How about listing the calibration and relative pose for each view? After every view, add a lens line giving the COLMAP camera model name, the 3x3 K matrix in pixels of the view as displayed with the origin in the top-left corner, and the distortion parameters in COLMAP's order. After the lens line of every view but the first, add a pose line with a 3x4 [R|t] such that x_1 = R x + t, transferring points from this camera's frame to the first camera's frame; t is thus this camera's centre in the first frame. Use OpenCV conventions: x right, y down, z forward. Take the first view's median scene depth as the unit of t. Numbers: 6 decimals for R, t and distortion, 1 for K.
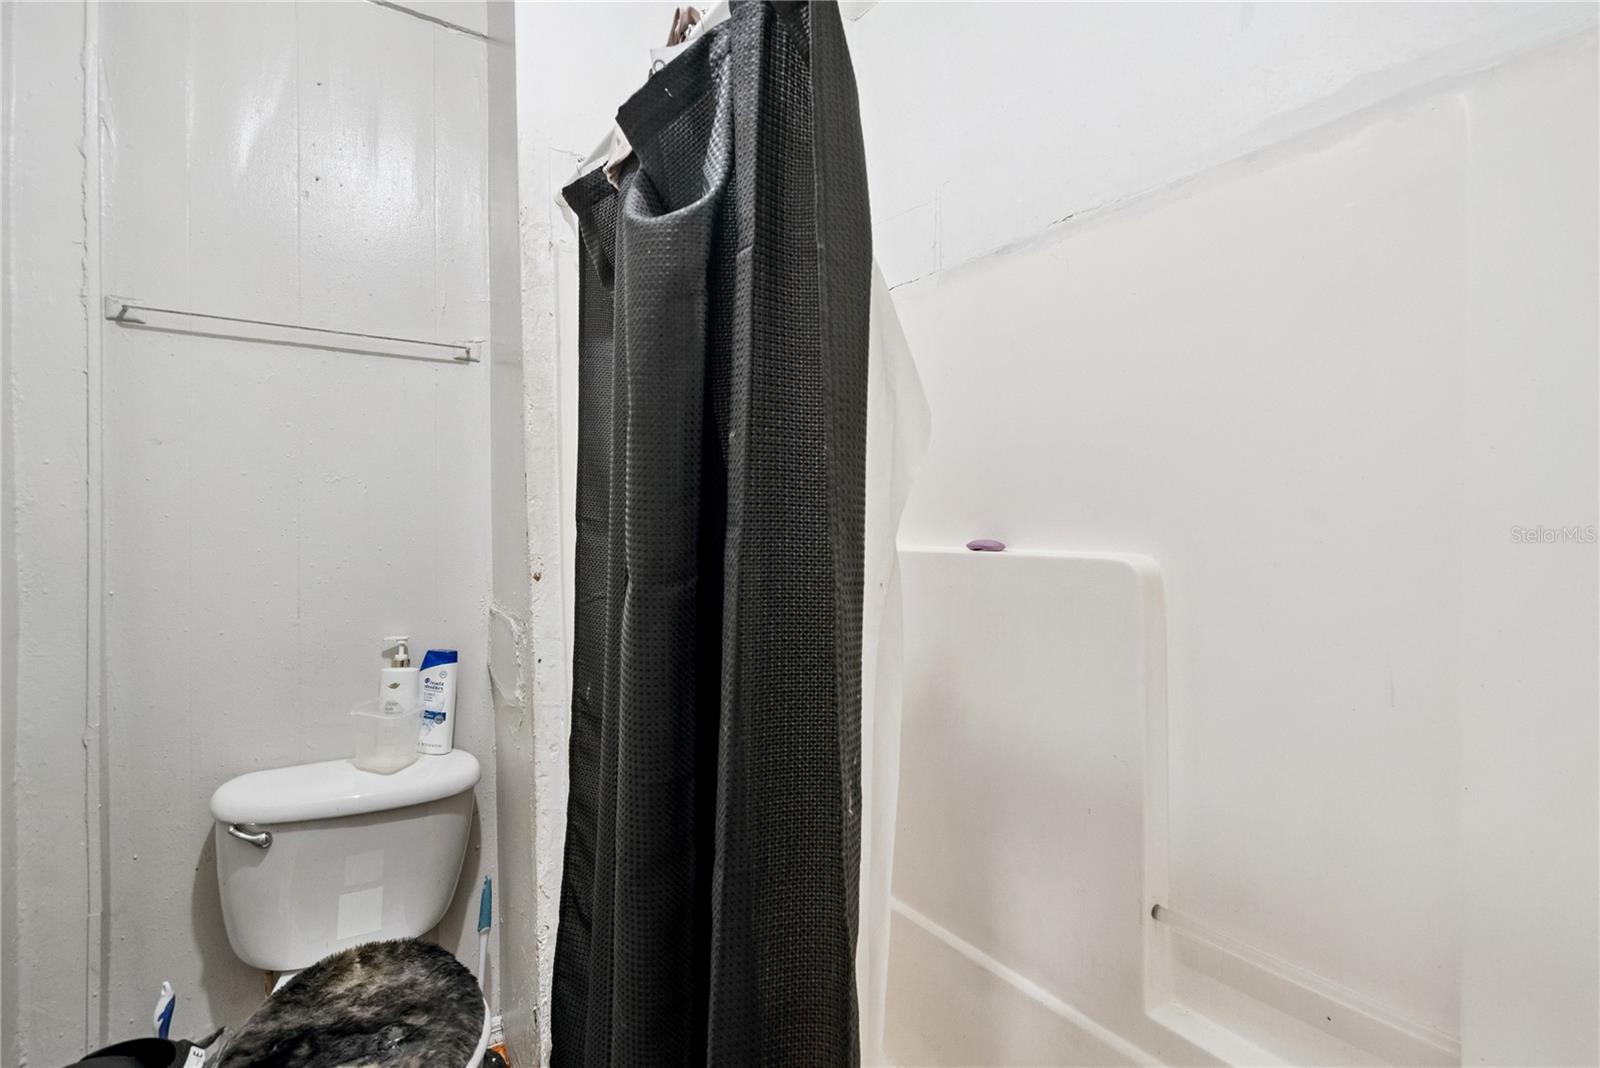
lens RADIAL K [[738.9, 0, 808.2], [0, 738.9, 526.6], [0, 0, 1]] dist [-0.008914, 0.004274]
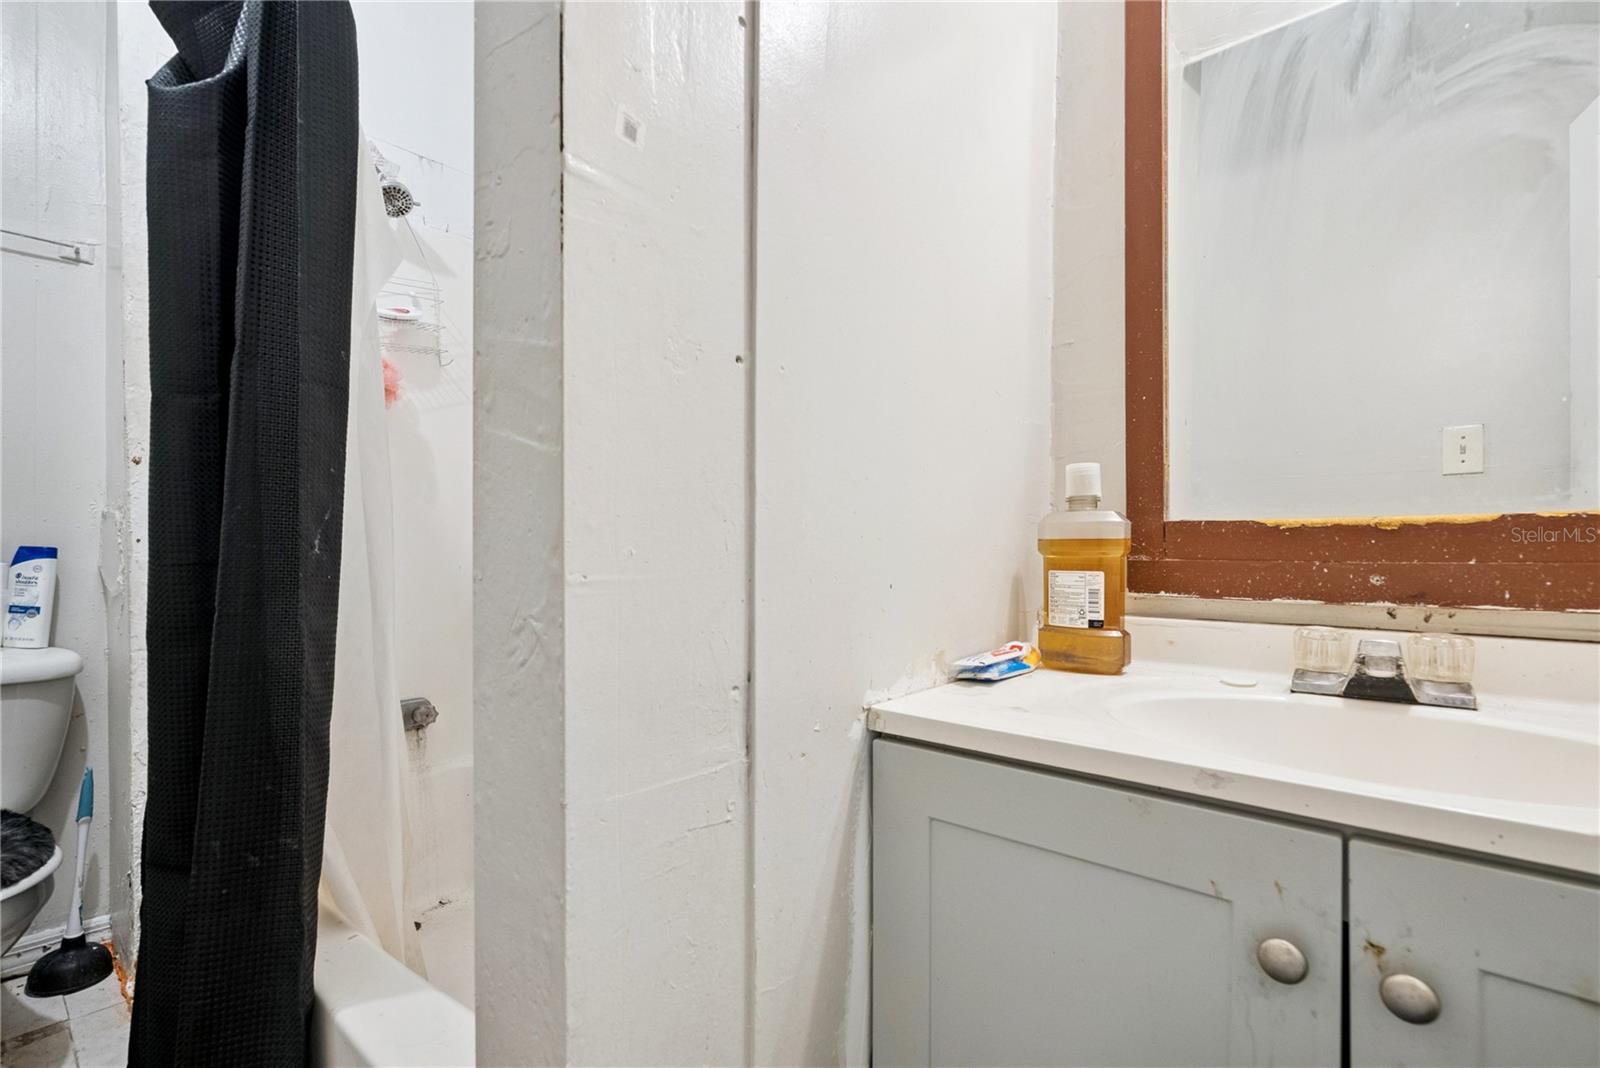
lens RADIAL K [[738.9, 0, 798.3], [0, 738.9, 560.7], [0, 0, 1]] dist [-0.008914, 0.004274]
pose [[0.967686, 0.010965, 0.251918, 0.247967], [-0.012890, 0.999899, 0.005991, 0.170258], [-0.251827, -0.009045, 0.967730, -0.219164]]
